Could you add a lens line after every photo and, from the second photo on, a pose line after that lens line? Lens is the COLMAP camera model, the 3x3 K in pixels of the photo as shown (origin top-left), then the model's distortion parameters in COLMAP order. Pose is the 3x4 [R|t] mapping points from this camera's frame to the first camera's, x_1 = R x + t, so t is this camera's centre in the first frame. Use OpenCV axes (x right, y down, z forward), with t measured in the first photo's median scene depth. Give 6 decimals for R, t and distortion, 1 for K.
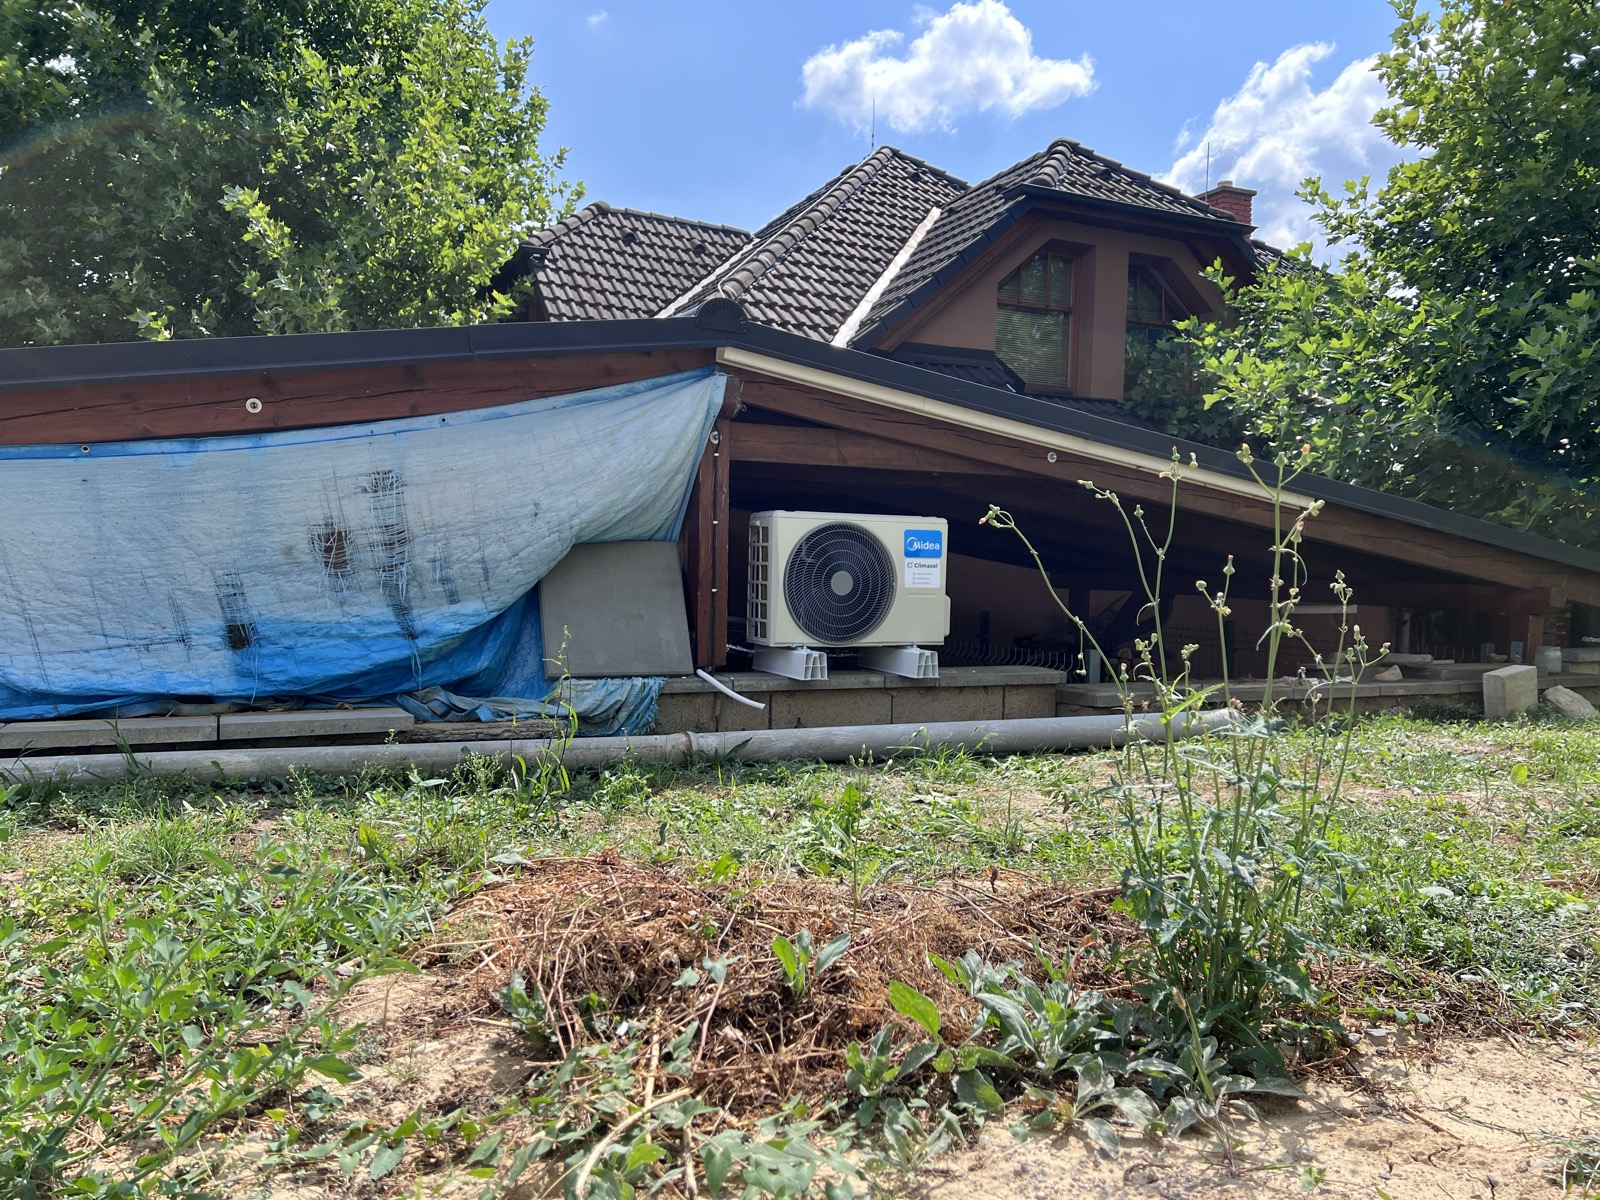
lens RADIAL K [[1214.3, 0, 800.0], [0, 1214.3, 600.0], [0, 0, 1]] dist [0.052818, -0.064109]
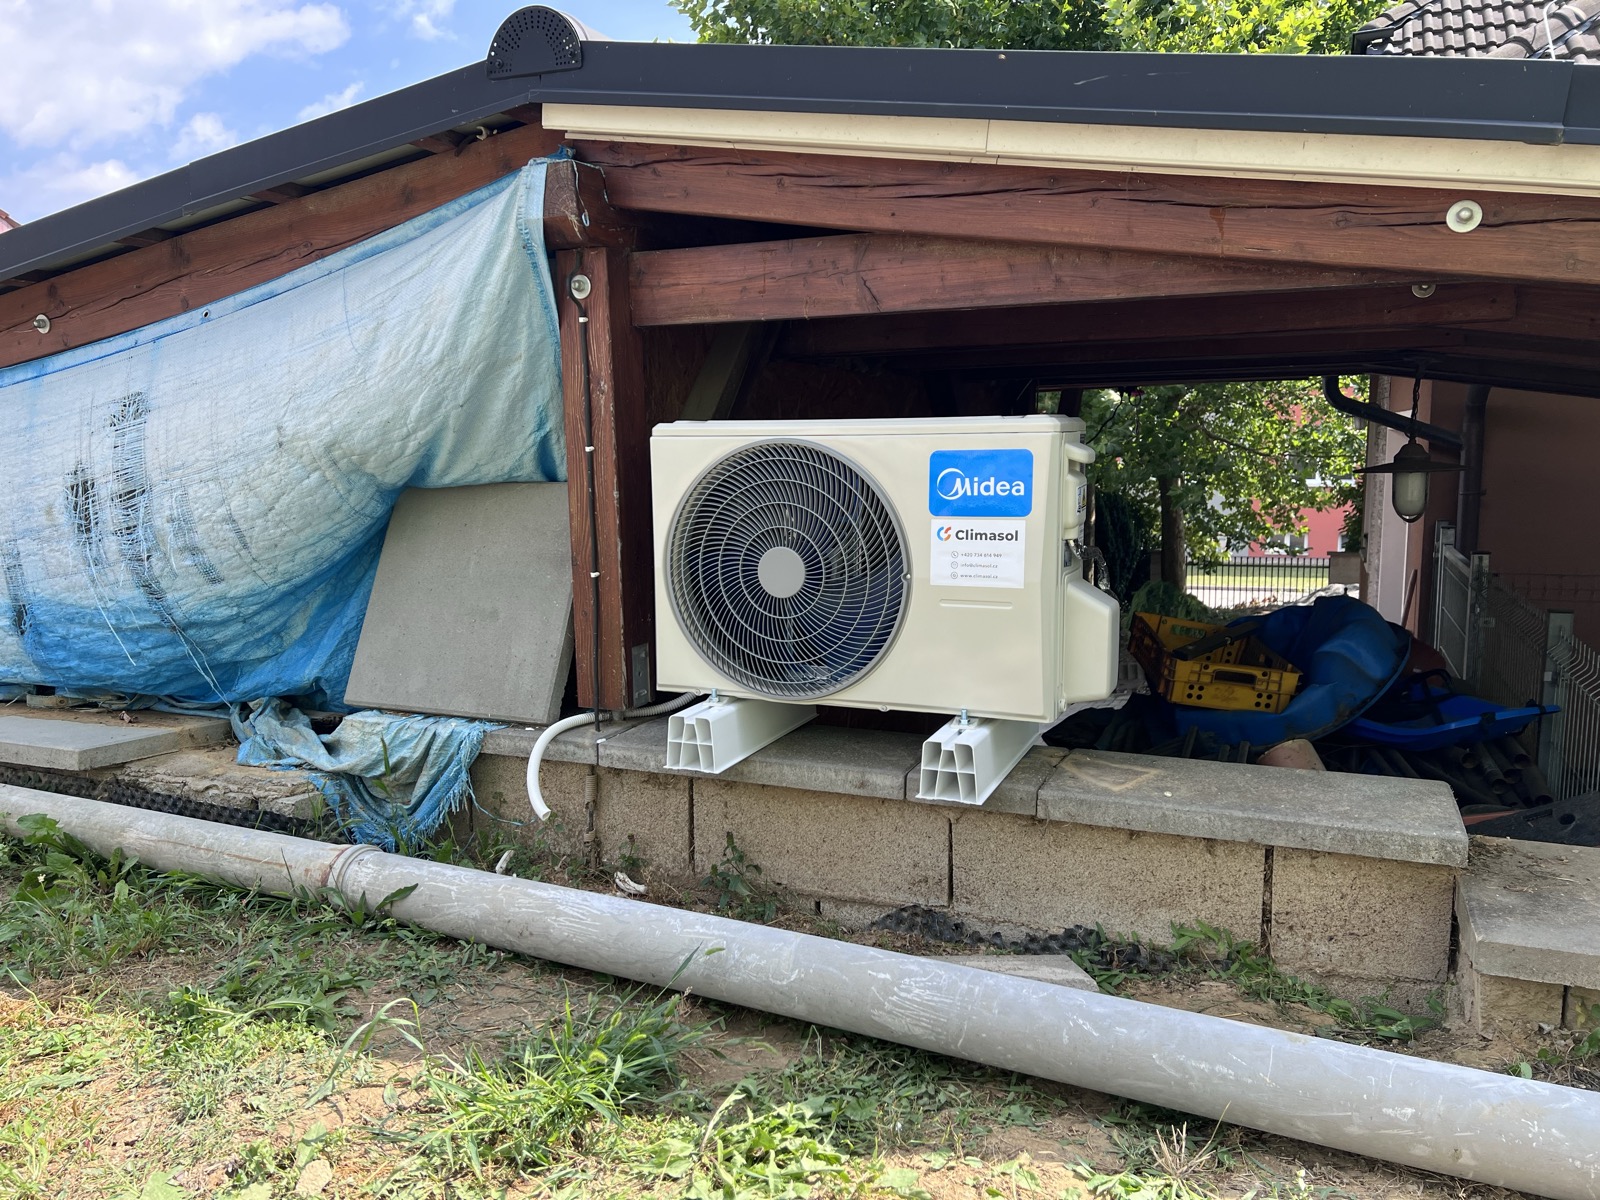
lens RADIAL K [[1214.3, 0, 800.0], [0, 1214.3, 600.0], [0, 0, 1]] dist [0.052818, -0.064109]
pose [[0.645436, 0.071793, -0.760433, 0.397123], [-0.004117, 0.995885, 0.090527, -0.045330], [0.763803, -0.055299, 0.643076, 0.705833]]
